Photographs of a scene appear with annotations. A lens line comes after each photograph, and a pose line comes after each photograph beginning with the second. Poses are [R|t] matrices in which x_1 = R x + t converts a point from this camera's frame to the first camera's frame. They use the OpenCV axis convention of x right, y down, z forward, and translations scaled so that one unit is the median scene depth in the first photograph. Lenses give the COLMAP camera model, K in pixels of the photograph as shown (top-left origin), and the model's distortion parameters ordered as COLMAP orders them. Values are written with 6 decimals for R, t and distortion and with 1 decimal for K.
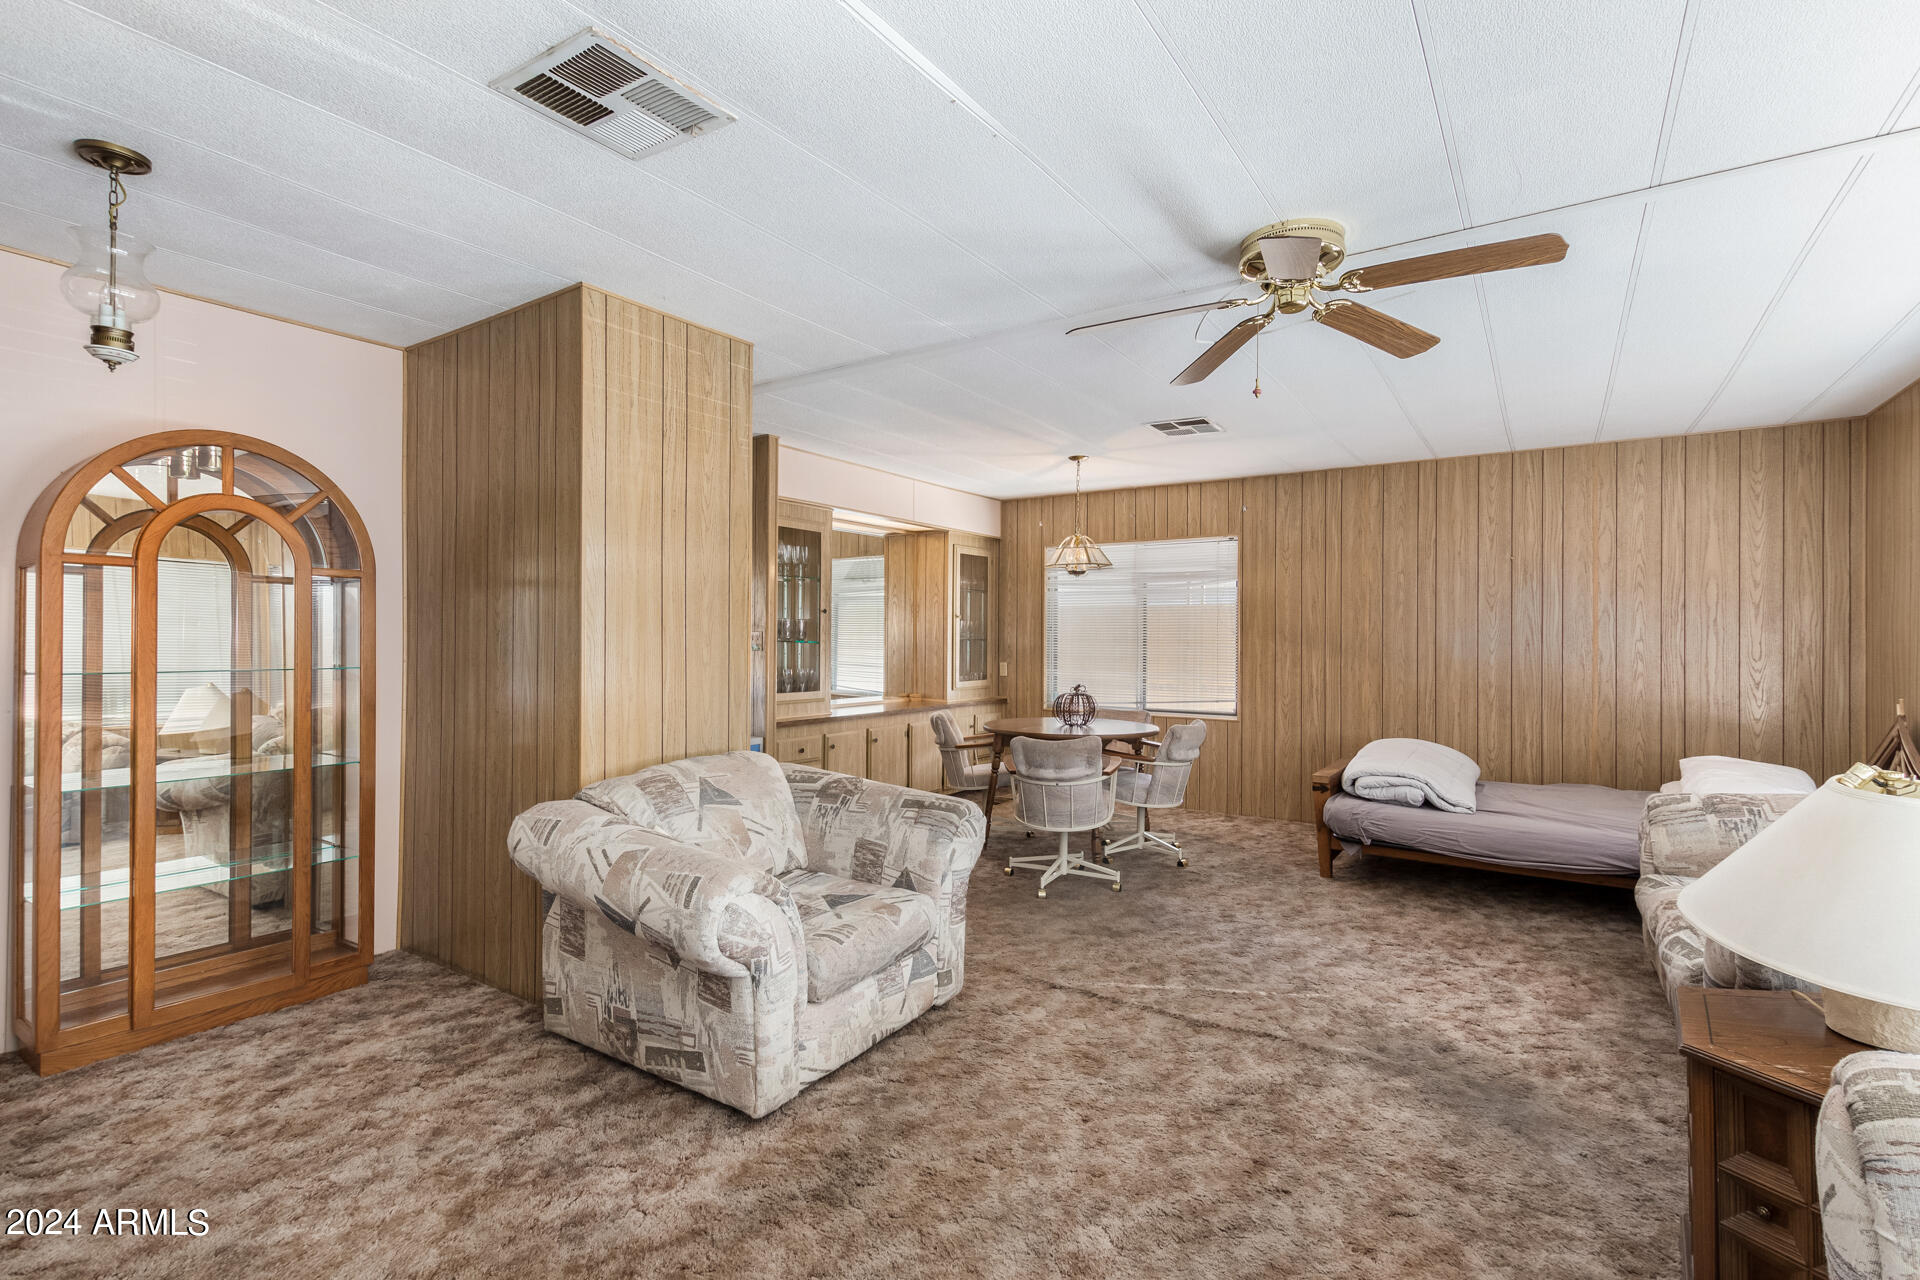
lens RADIAL K [[888.7, 0, 960.2], [0, 888.7, 640.5], [0, 0, 1]] dist [0.010471, -0.003621]
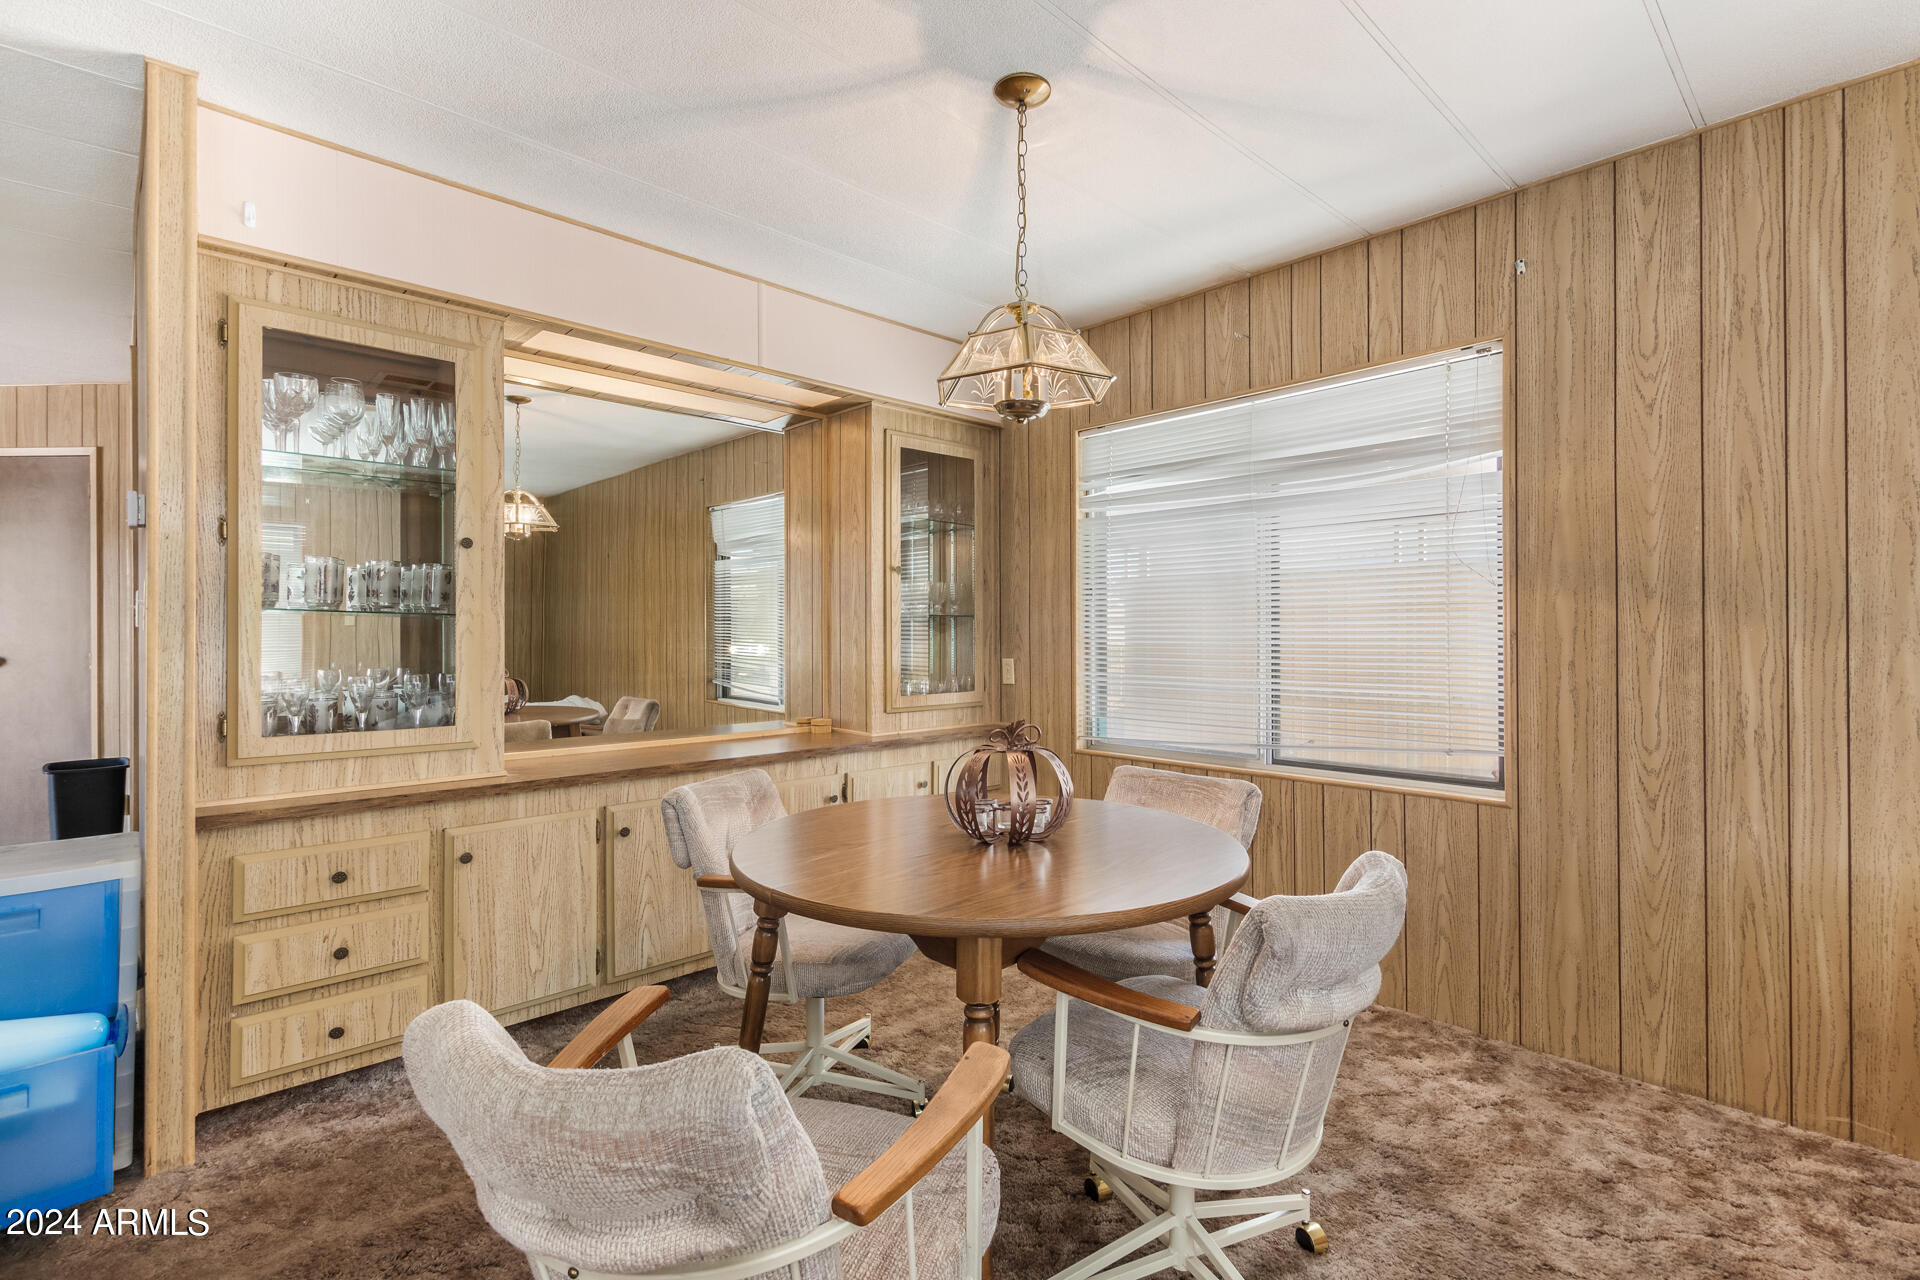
lens RADIAL K [[888.7, 0, 962.1], [0, 888.7, 635.5], [0, 0, 1]] dist [0.010471, -0.003621]
pose [[0.979893, -0.007072, -0.199397, 0.141503], [0.006903, 0.999975, -0.001542, 0.010561], [0.199403, 0.000134, 0.979918, 0.485982]]
